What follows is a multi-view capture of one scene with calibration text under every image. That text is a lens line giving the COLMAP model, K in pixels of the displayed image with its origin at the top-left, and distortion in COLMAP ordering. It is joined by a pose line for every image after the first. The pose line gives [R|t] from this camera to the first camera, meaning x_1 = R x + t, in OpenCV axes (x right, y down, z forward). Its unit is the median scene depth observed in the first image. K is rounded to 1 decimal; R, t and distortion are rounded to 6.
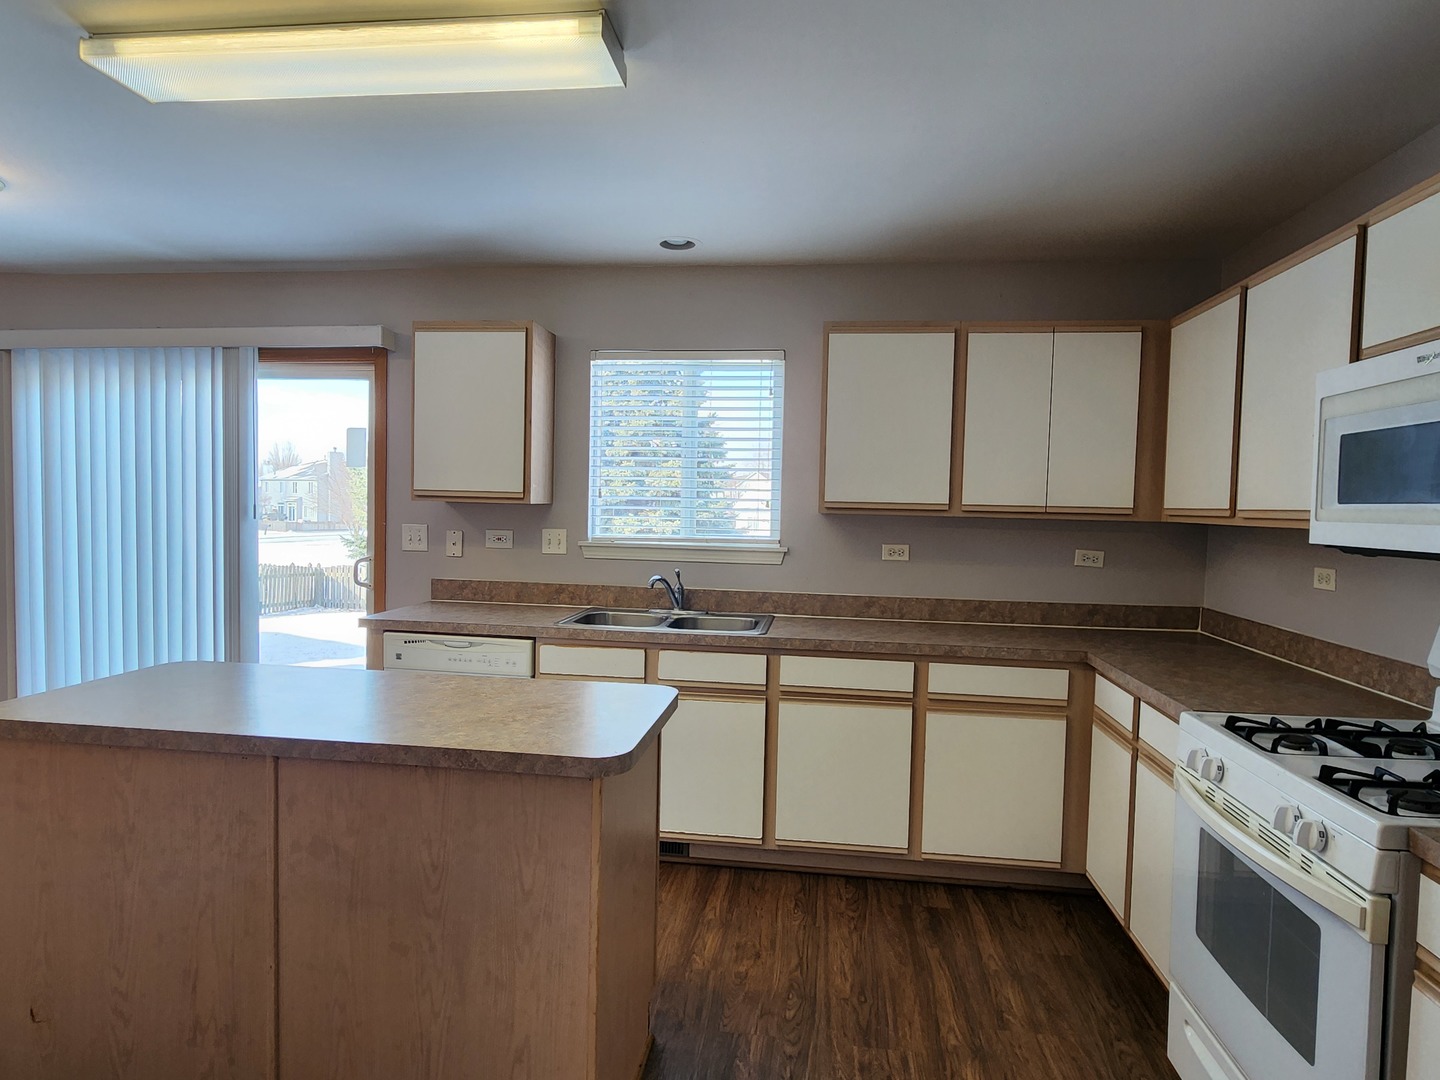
lens RADIAL K [[834.9, 0, 728.0], [0, 834.9, 547.9], [0, 0, 1]] dist [-0.003867, 0.001412]
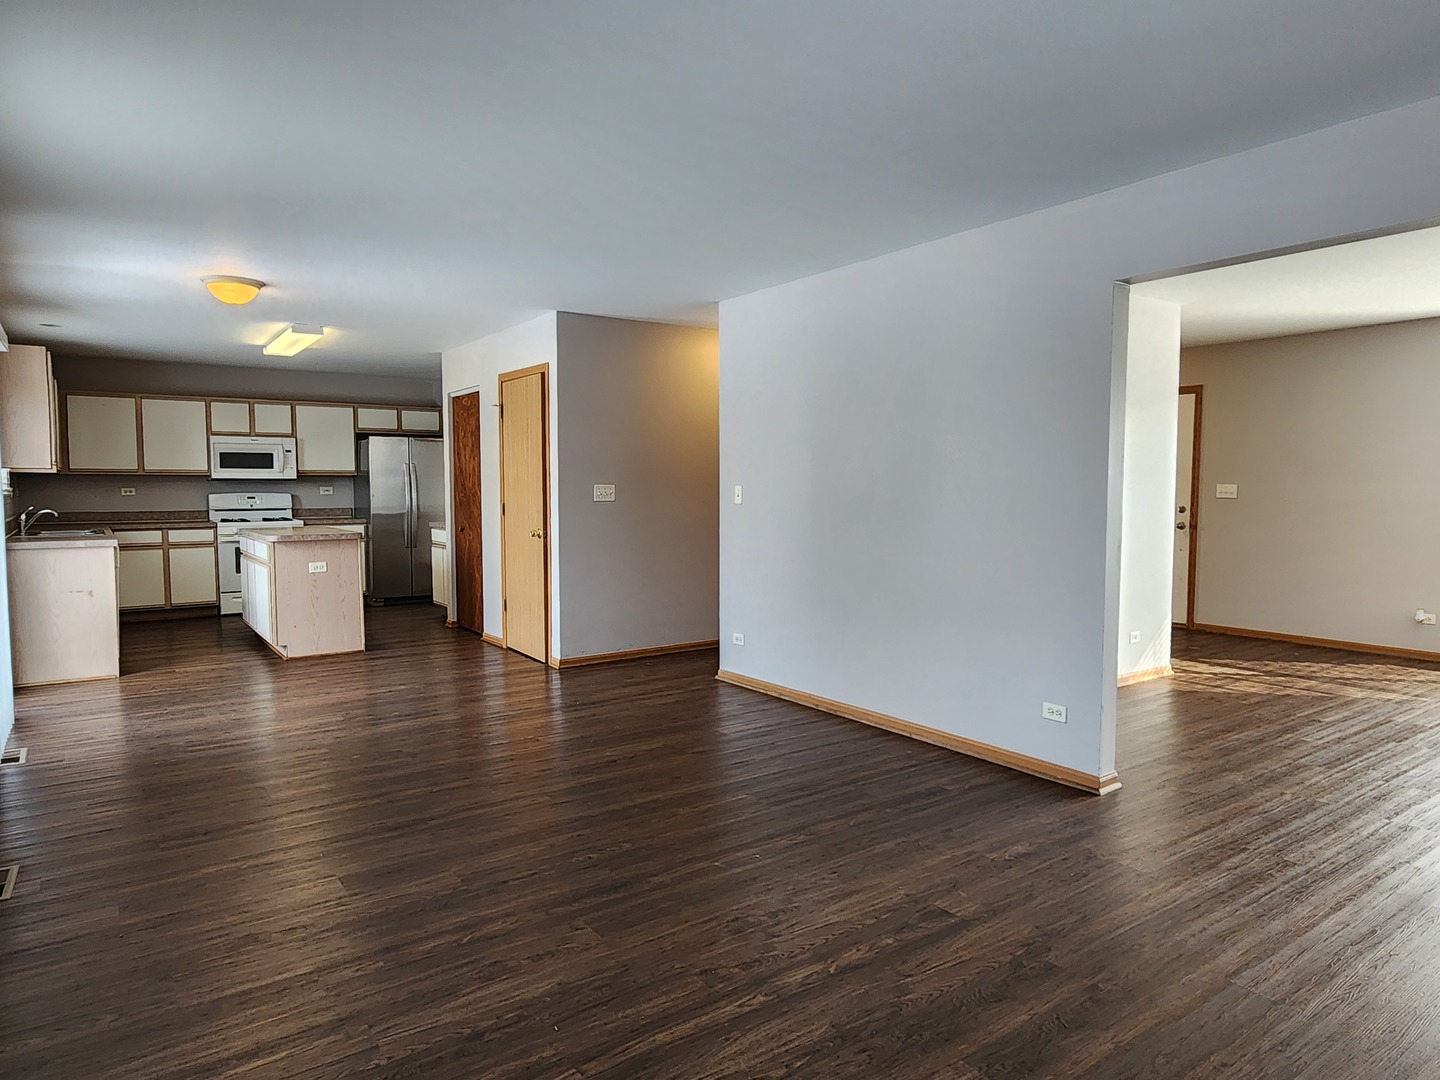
lens RADIAL K [[893.4, 0, 722.4], [0, 893.4, 541.3], [0, 0, 1]] dist [0.008608, 0.002432]
pose [[-0.678592, -0.071151, 0.731061, -2.332328], [0.022275, 0.992846, 0.117306, -0.087670], [-0.734177, 0.095887, -0.672153, 1.194904]]
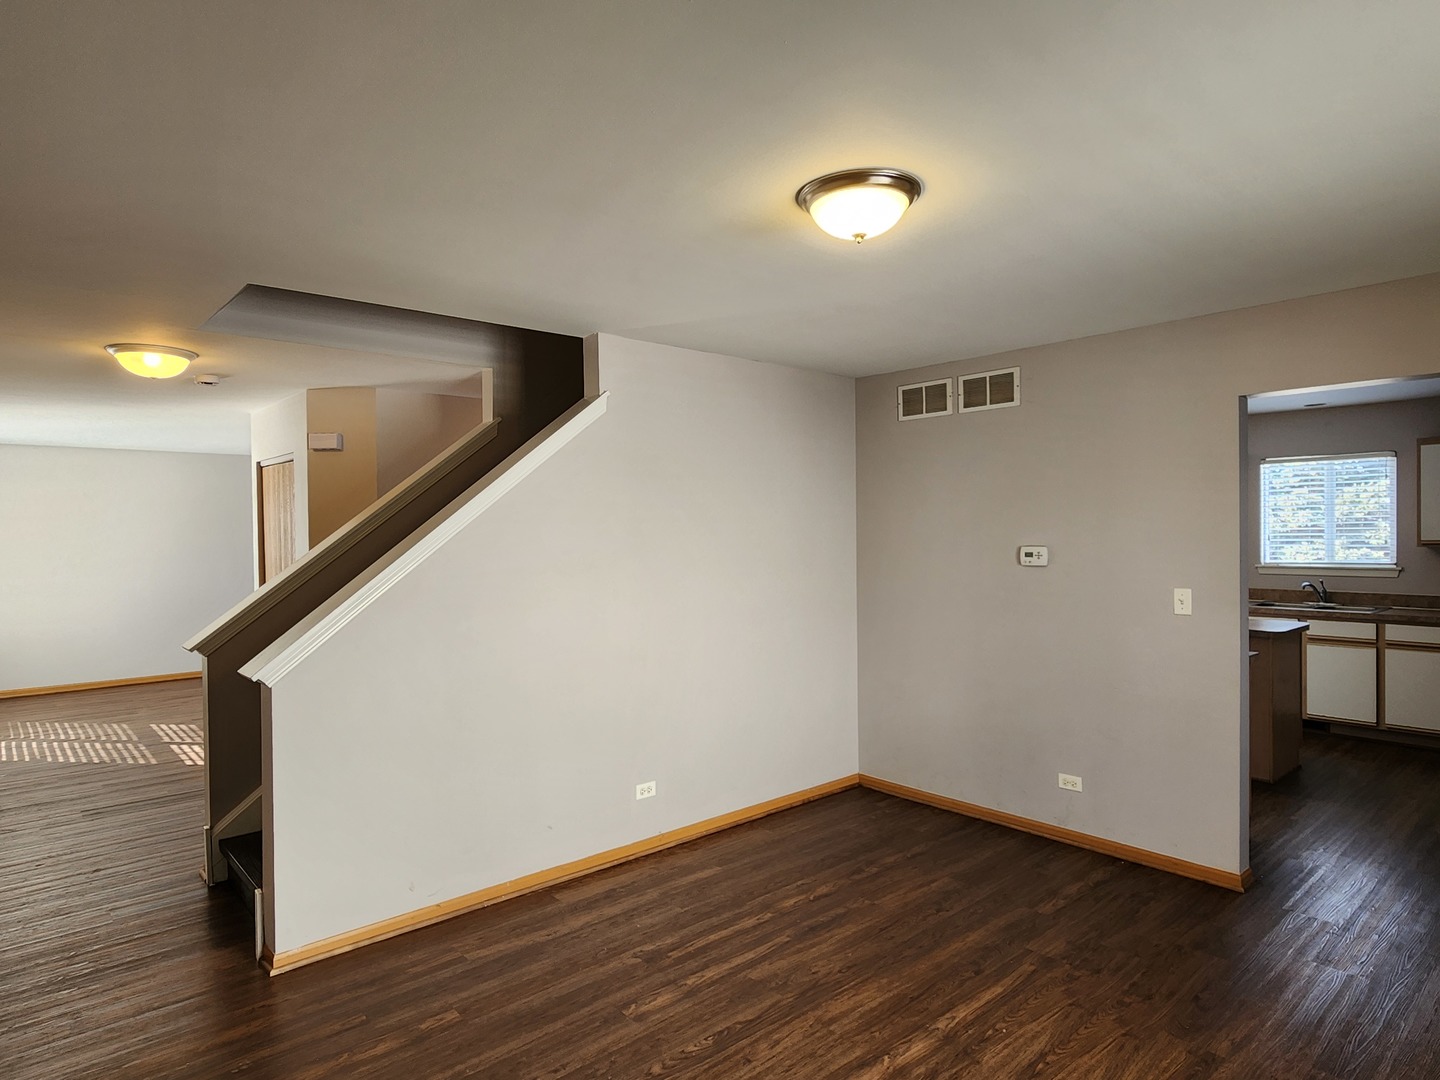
lens RADIAL K [[834.9, 0, 712.3], [0, 834.9, 542.5], [0, 0, 1]] dist [-0.003867, 0.001412]
pose [[0.737626, -0.025754, -0.674718, 0.183530], [-0.003332, 0.999121, -0.041779, 0.025287], [0.675201, 0.033065, 0.736892, -1.192693]]
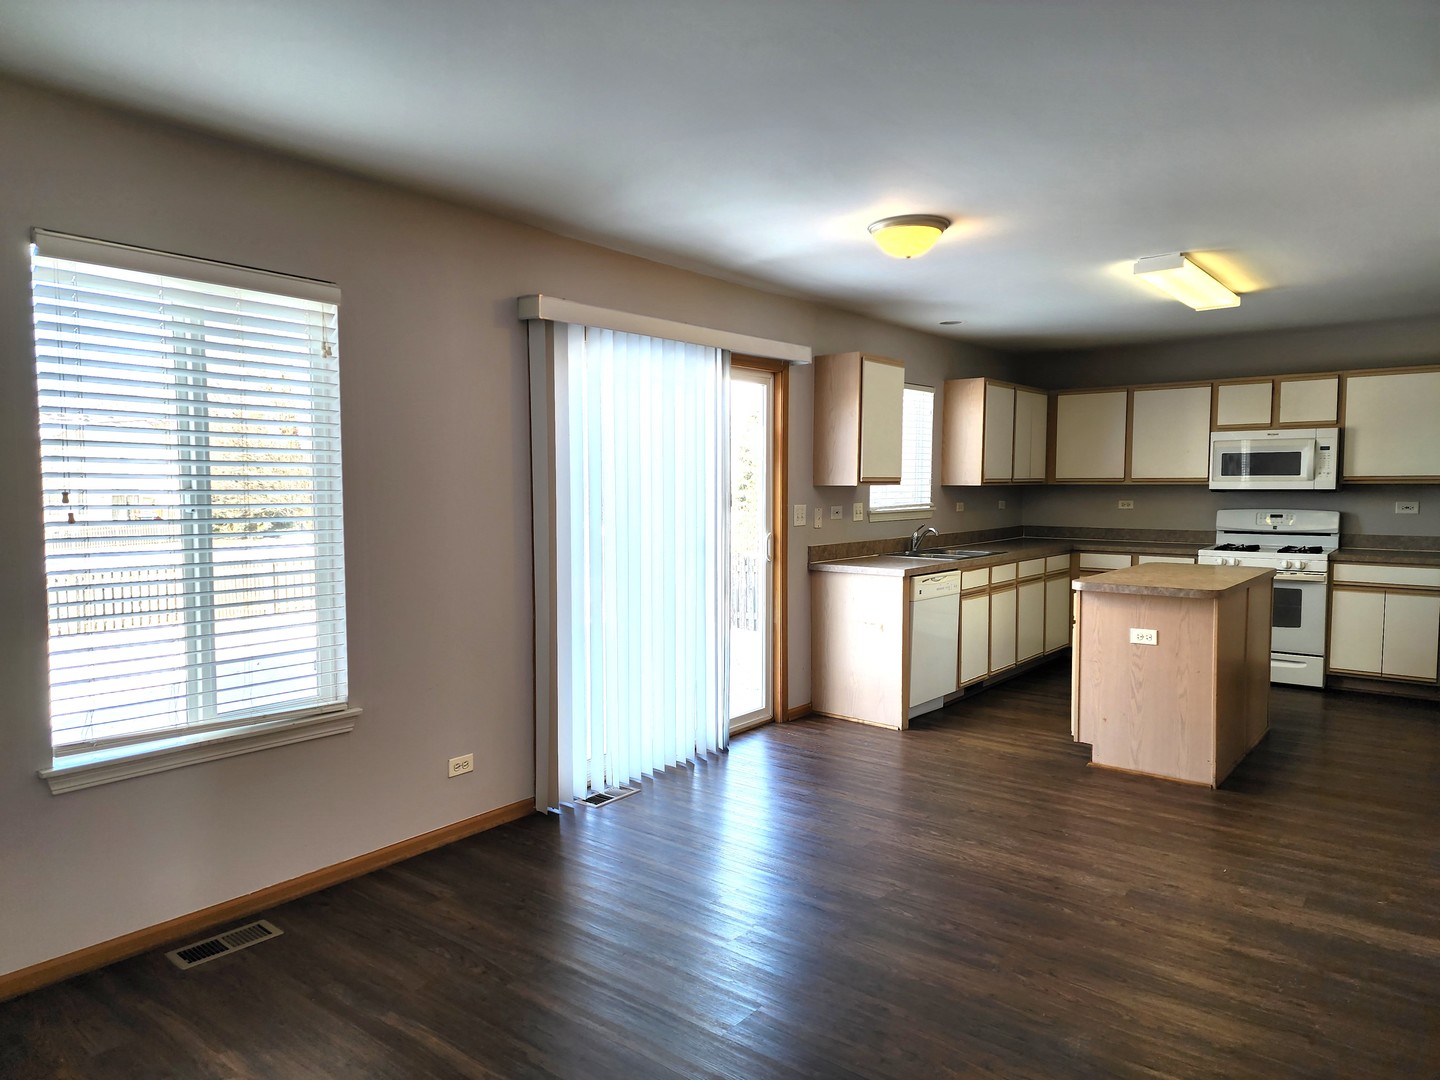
lens RADIAL K [[952.2, 0, 712.8], [0, 952.2, 544.2], [0, 0, 1]] dist [0.072166, -0.046022]
pose [[0.519417, -0.081649, 0.850611, -1.795236], [0.058128, 0.996495, 0.060158, -0.067810], [-0.852542, 0.018197, 0.522342, 0.396753]]
